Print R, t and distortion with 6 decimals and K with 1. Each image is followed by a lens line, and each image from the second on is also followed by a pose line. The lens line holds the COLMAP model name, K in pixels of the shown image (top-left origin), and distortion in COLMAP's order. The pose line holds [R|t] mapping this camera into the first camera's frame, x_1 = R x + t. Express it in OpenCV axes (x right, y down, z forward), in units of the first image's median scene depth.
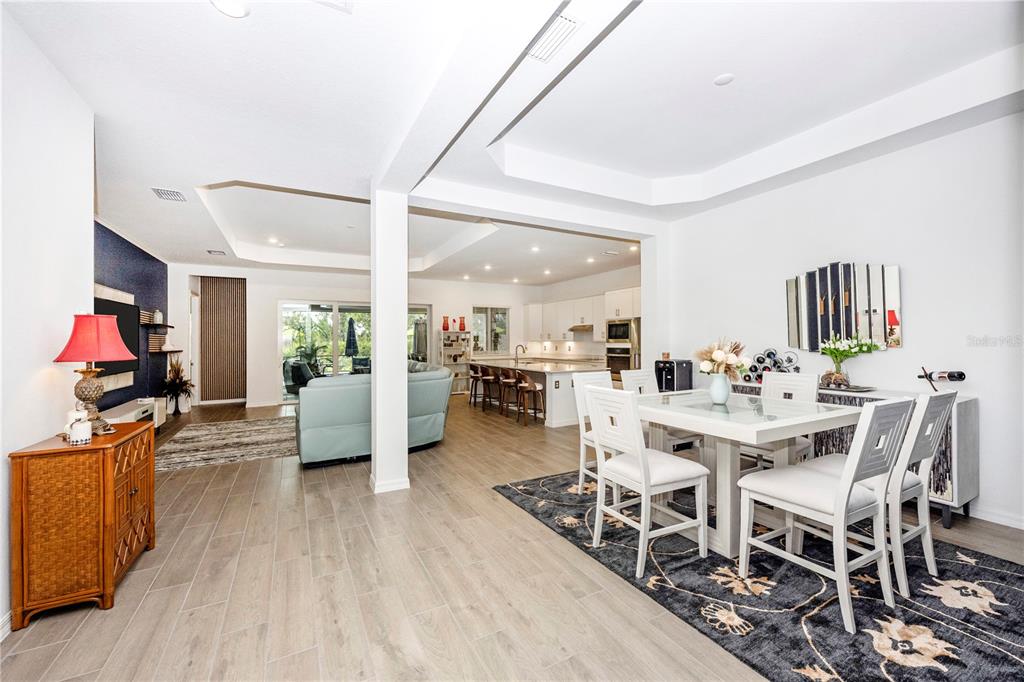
lens RADIAL K [[428.9, 0, 514.5], [0, 428.9, 336.8], [0, 0, 1]] dist [-0.003123, -0.000688]
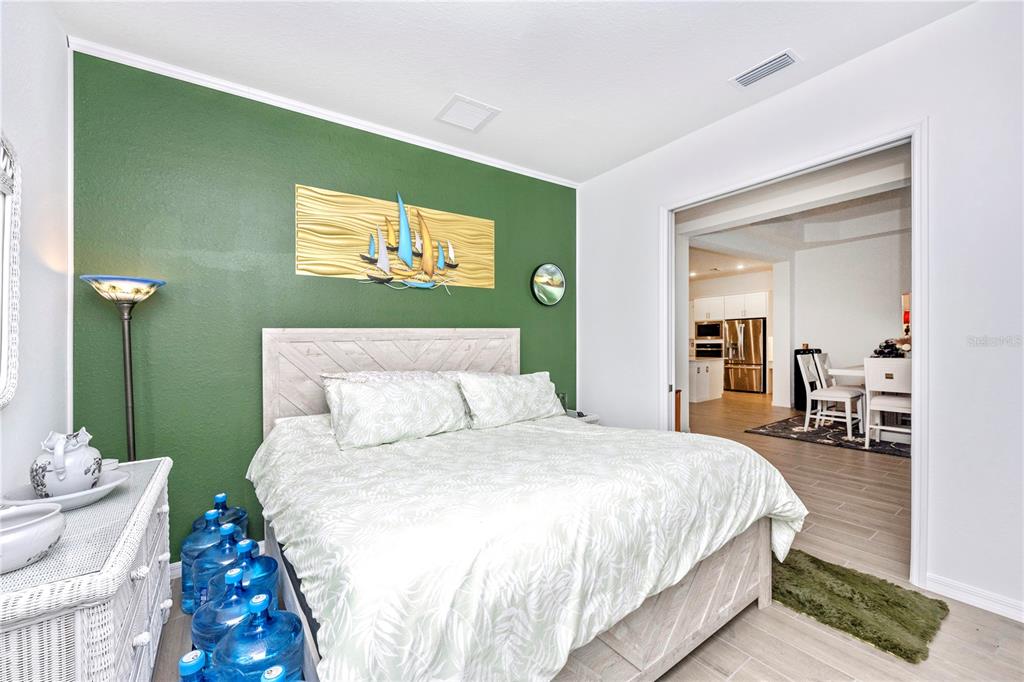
lens RADIAL K [[428.9, 0, 507.4], [0, 428.9, 347.0], [0, 0, 1]] dist [-0.003123, -0.000688]
pose [[0.989120, -0.017983, 0.146006, -0.515733], [0.015720, 0.999738, 0.016638, 0.005740], [-0.146267, -0.014162, 0.989144, -0.159506]]
